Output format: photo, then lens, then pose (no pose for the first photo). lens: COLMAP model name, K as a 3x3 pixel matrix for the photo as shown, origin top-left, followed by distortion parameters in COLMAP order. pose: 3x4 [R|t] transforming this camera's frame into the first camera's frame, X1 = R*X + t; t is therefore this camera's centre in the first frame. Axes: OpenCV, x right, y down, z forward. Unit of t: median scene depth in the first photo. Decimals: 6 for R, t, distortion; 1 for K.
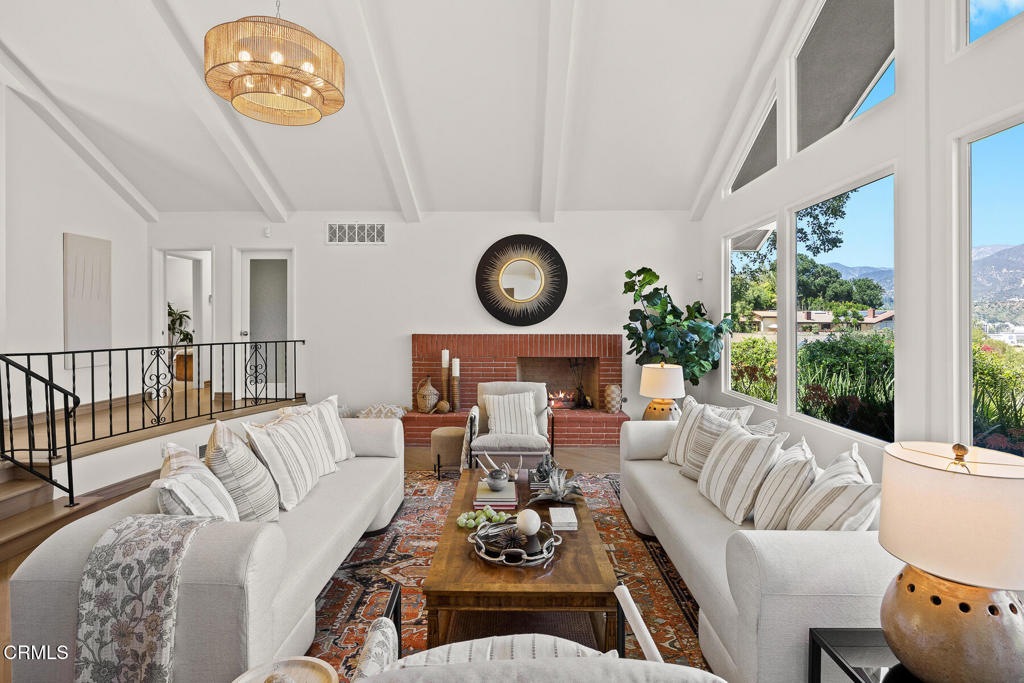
lens RADIAL K [[507.7, 0, 510.7], [0, 507.7, 326.9], [0, 0, 1]] dist [-0.006363, -0.000418]
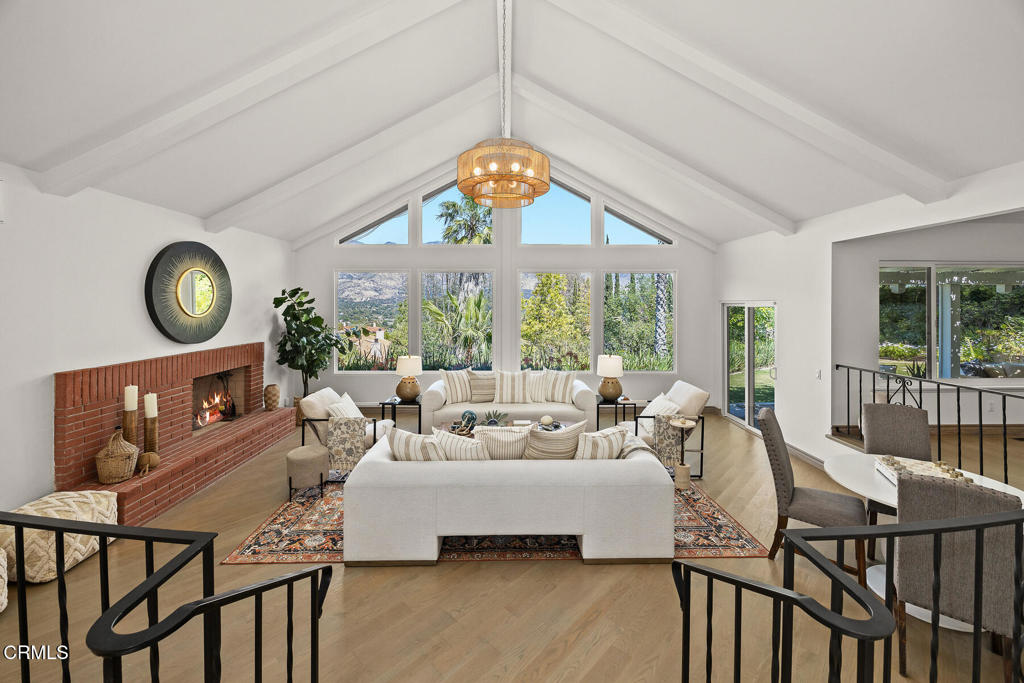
lens RADIAL K [[406.8, 0, 515.0], [0, 406.8, 303.9], [0, 0, 1]] dist [-0.001916, -0.000031]
pose [[-0.039312, -0.002556, 0.999224, -0.738313], [0.005318, 0.999982, 0.002767, -0.072221], [-0.999213, 0.005423, -0.039298, 0.472666]]
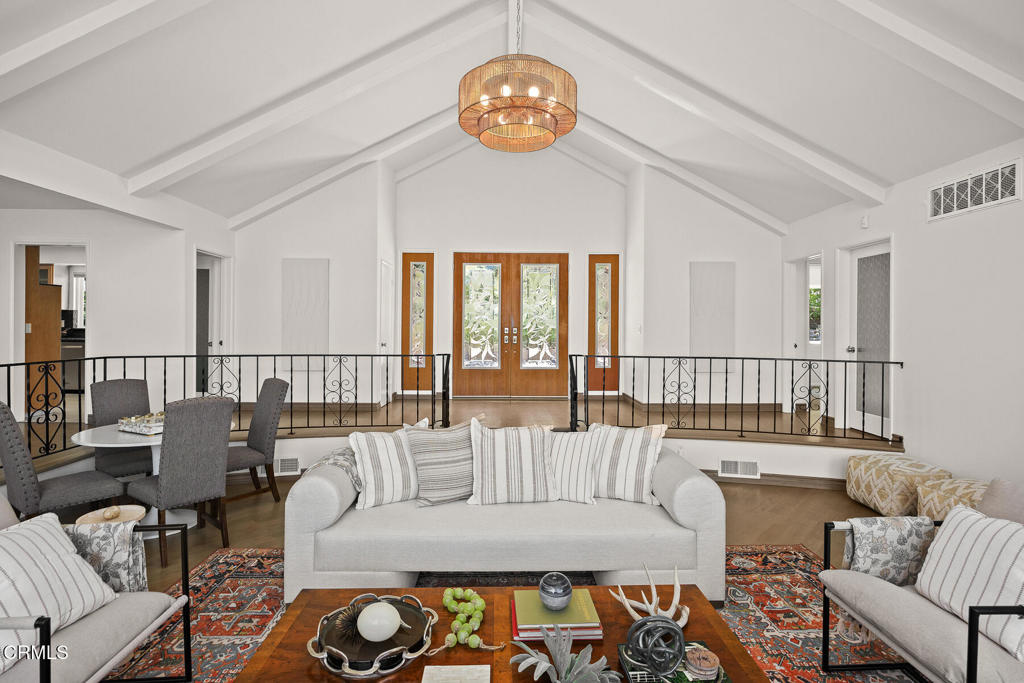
lens RADIAL K [[507.7, 0, 510.7], [0, 507.7, 326.9], [0, 0, 1]] dist [-0.006363, -0.000418]
pose [[0.031439, -0.005131, -0.999492, 0.296771], [-0.014114, 0.999885, -0.005577, -0.012168], [0.999406, 0.014282, 0.031363, 0.445195]]
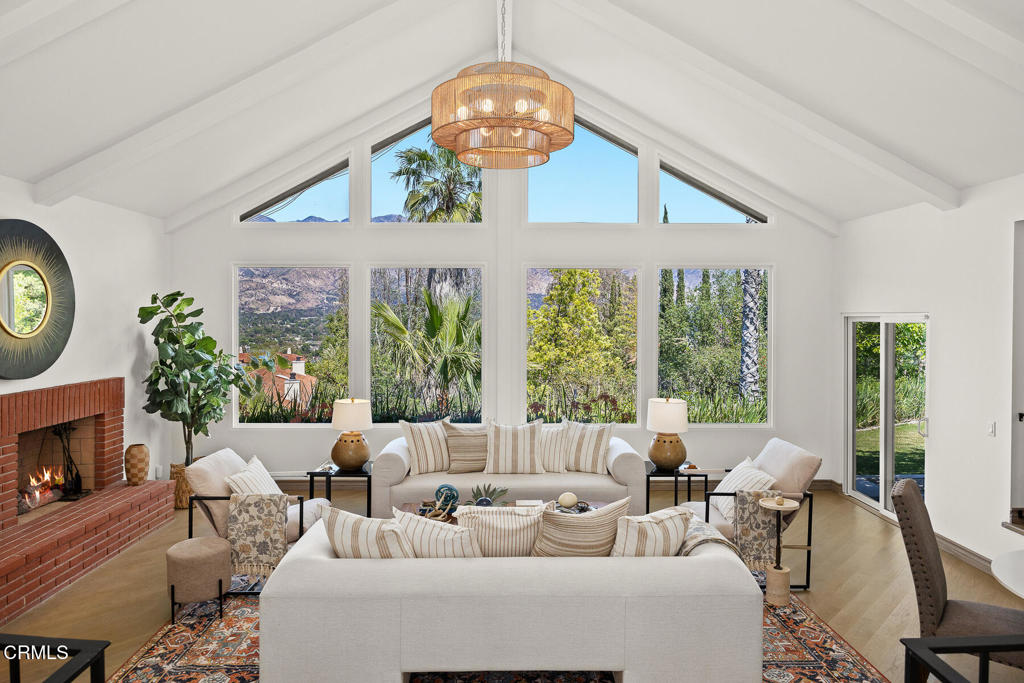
lens RADIAL K [[657.6, 0, 517.6], [0, 657.6, 323.1], [0, 0, 1]] dist [0.002952, 0.000343]
pose [[-0.041728, -0.012149, 0.999055, -0.766167], [0.003544, 0.999918, 0.012307, -0.074036], [-0.999123, 0.004054, -0.041681, 0.477440]]
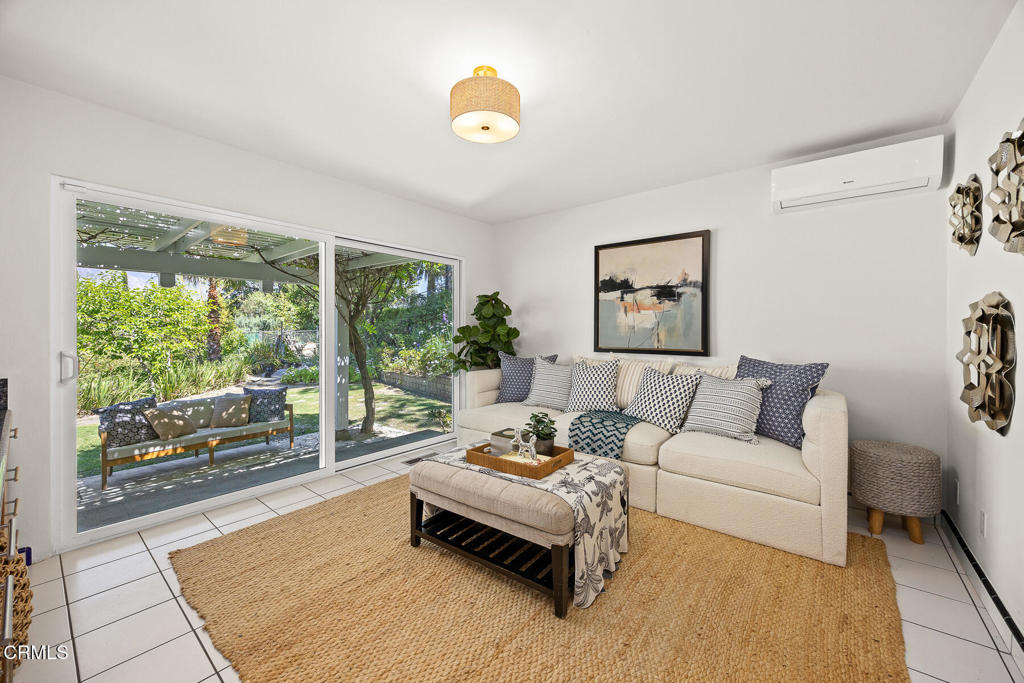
lens RADIAL K [[400.1, 0, 514.0], [0, 400.1, 337.6], [0, 0, 1]] dist [0.001601, 0.000002]
pose [[-0.786506, -0.012366, 0.617458, -0.555933], [0.003799, 0.999684, 0.024860, -0.016820], [-0.617570, 0.021898, -0.786211, -0.849576]]
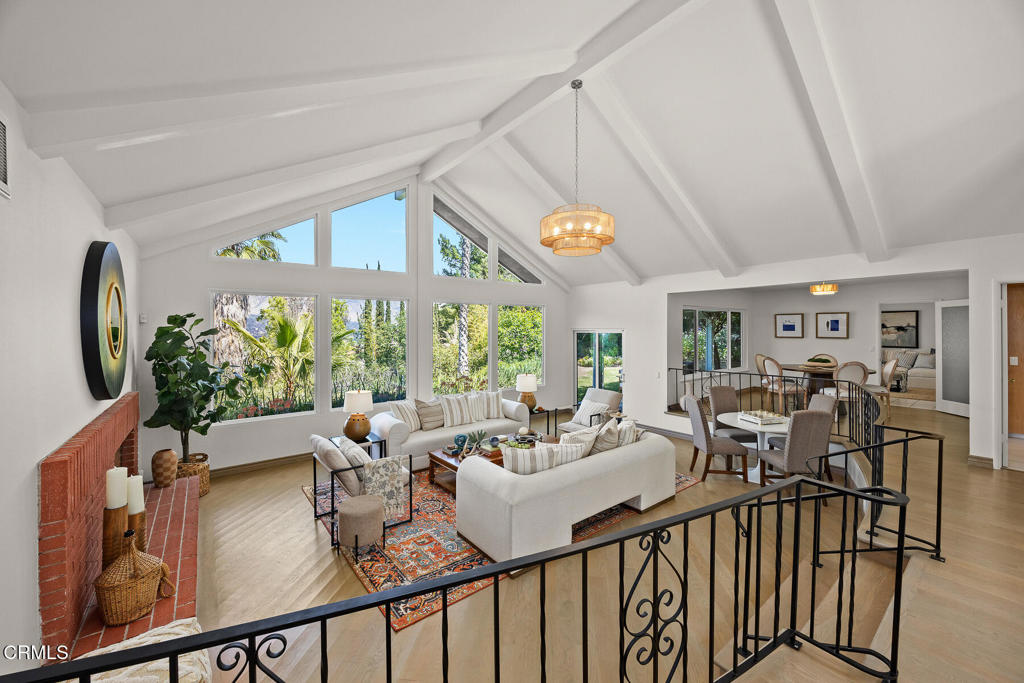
lens RADIAL K [[395.4, 0, 513.4], [0, 395.4, 332.2], [0, 0, 1]] dist [-0.000767, 0.000123]
pose [[-0.632821, -0.006388, 0.774271, -0.644767], [0.007317, 0.999872, 0.014229, -0.083692], [-0.774263, 0.014670, -0.632694, 0.950090]]
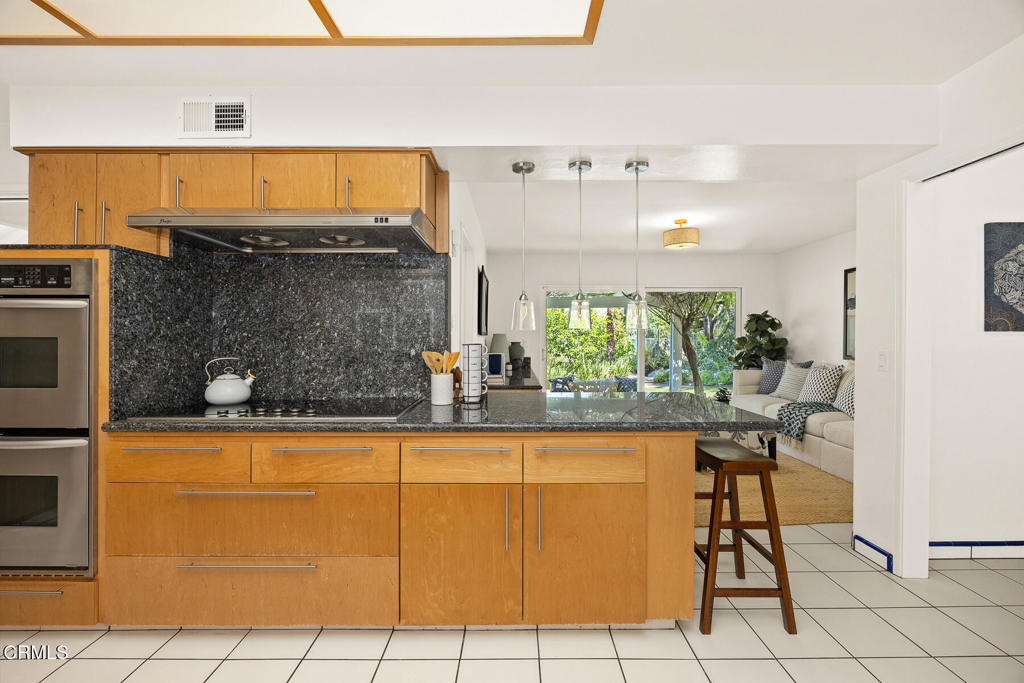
lens RADIAL K [[432.1, 0, 515.1], [0, 432.1, 331.0], [0, 0, 1]] dist [-0.002224, -0.000185]
pose [[-0.023711, 0.012644, 0.999639, -1.031967], [0.009262, 0.999880, -0.012427, -0.026380], [-0.999676, 0.008964, -0.023825, -0.794685]]
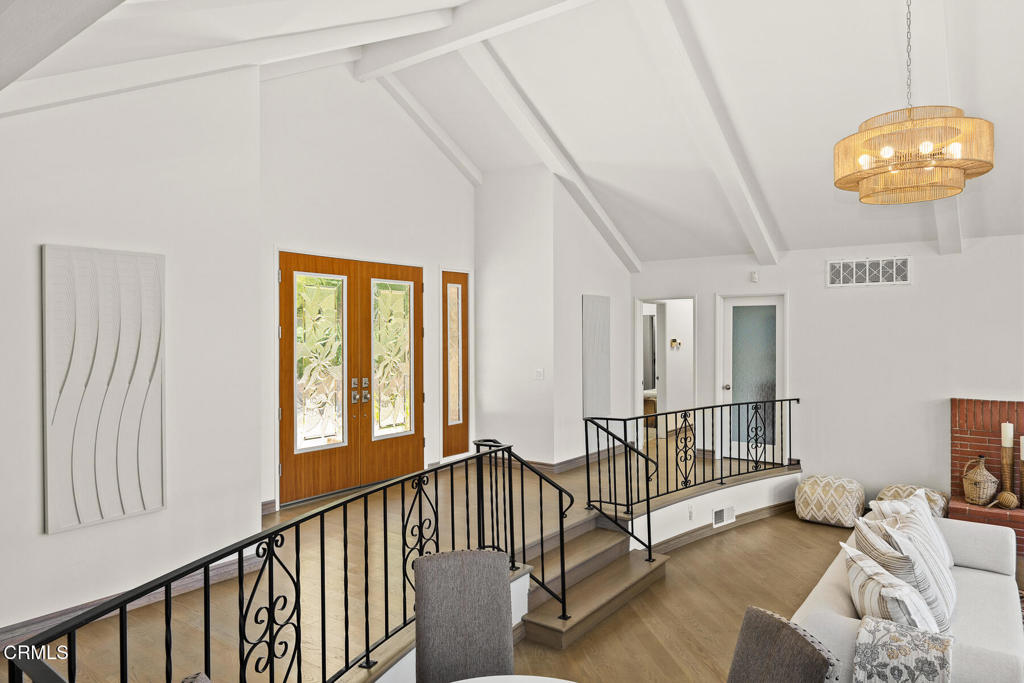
lens RADIAL K [[650.5, 0, 510.9], [0, 650.5, 336.7], [0, 0, 1]] dist [0.000470, -0.001065]
pose [[0.813266, -0.001746, -0.581889, -0.166263], [-0.001046, 0.999989, -0.004462, -0.076928], [0.581891, 0.004237, 0.813256, -0.201634]]
